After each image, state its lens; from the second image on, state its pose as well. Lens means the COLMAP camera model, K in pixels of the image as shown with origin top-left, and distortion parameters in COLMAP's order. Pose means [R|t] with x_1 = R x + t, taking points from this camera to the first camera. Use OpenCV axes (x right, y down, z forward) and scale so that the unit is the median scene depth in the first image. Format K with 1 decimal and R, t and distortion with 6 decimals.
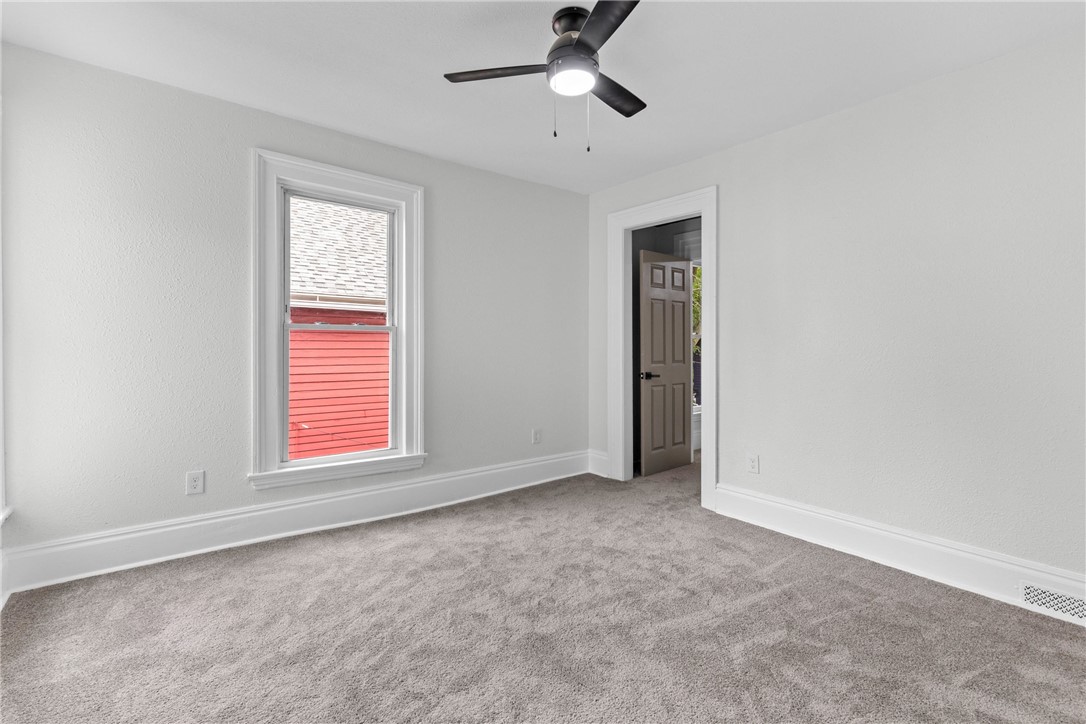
lens RADIAL K [[488.0, 0, 544.9], [0, 488.0, 358.6], [0, 0, 1]] dist [0.008315, -0.001352]
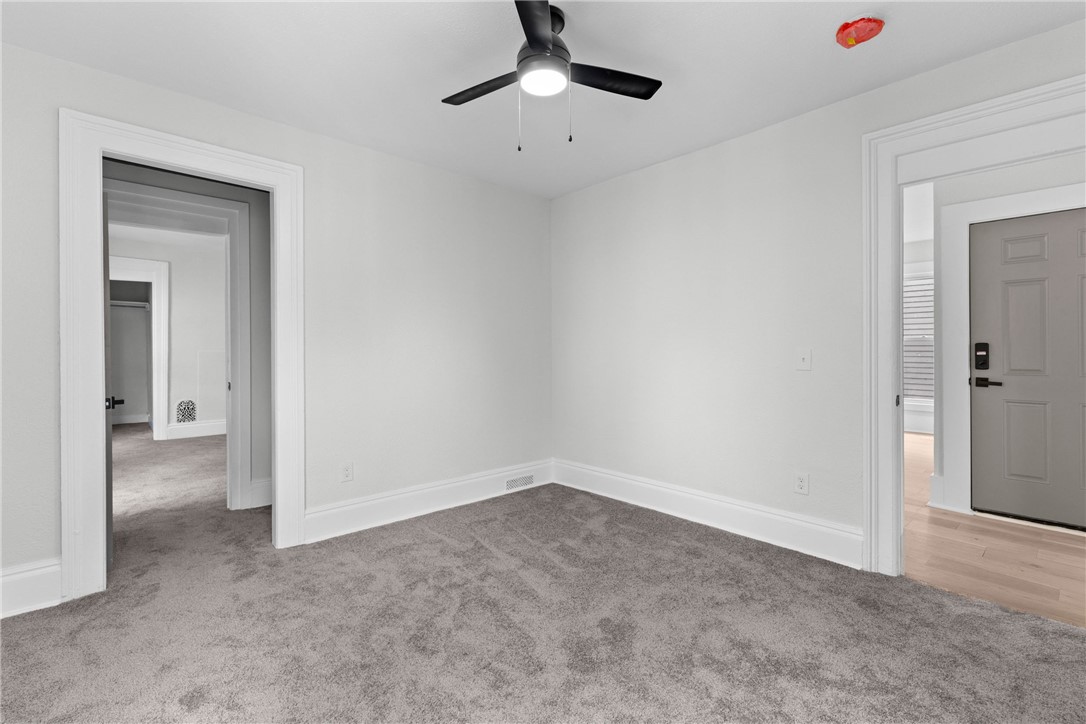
lens RADIAL K [[488.0, 0, 546.2], [0, 488.0, 355.3], [0, 0, 1]] dist [0.008315, -0.001352]
pose [[-0.059342, -0.016619, 0.998099, -0.566041], [0.035958, 0.999177, 0.018775, -0.017688], [-0.997590, 0.037004, -0.058696, 0.667413]]
